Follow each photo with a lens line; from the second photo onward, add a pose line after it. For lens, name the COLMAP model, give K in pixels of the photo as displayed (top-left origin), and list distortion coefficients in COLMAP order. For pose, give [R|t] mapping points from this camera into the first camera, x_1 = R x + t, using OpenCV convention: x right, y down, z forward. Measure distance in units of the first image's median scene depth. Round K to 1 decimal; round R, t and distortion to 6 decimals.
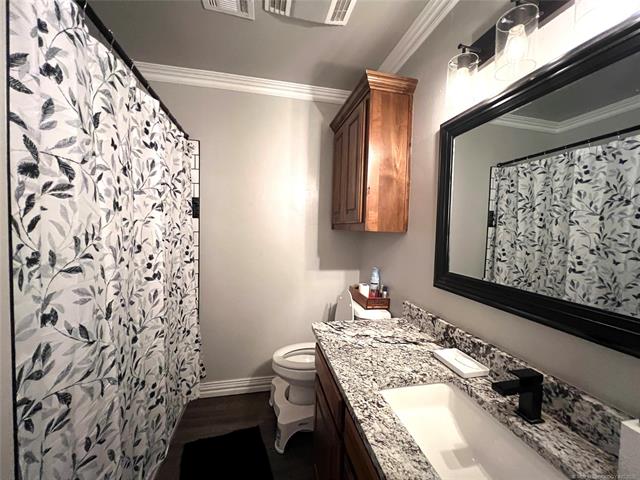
lens RADIAL K [[259.9, 0, 316.9], [0, 259.9, 237.7], [0, 0, 1]] dist [0.000021, 0.002433]
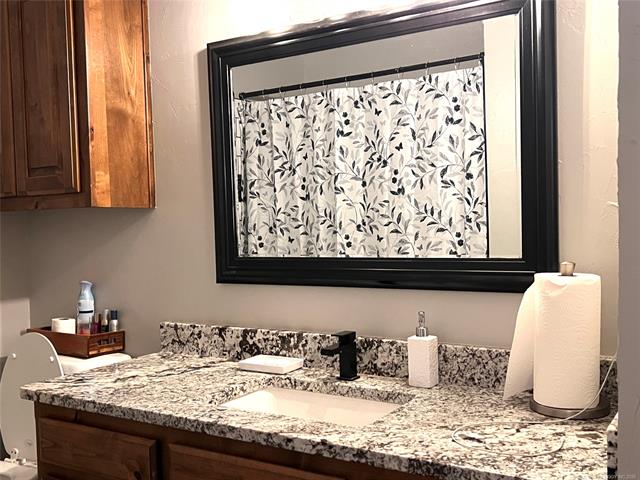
lens RADIAL K [[671.6, 0, 321.4], [0, 671.6, 244.2], [0, 0, 1]] dist [0.275940, 0.000000]
pose [[0.700623, -0.071302, 0.709961, -0.455911], [0.075024, 0.996841, 0.026076, 0.045774], [-0.709577, 0.034994, 0.703759, -0.328668]]
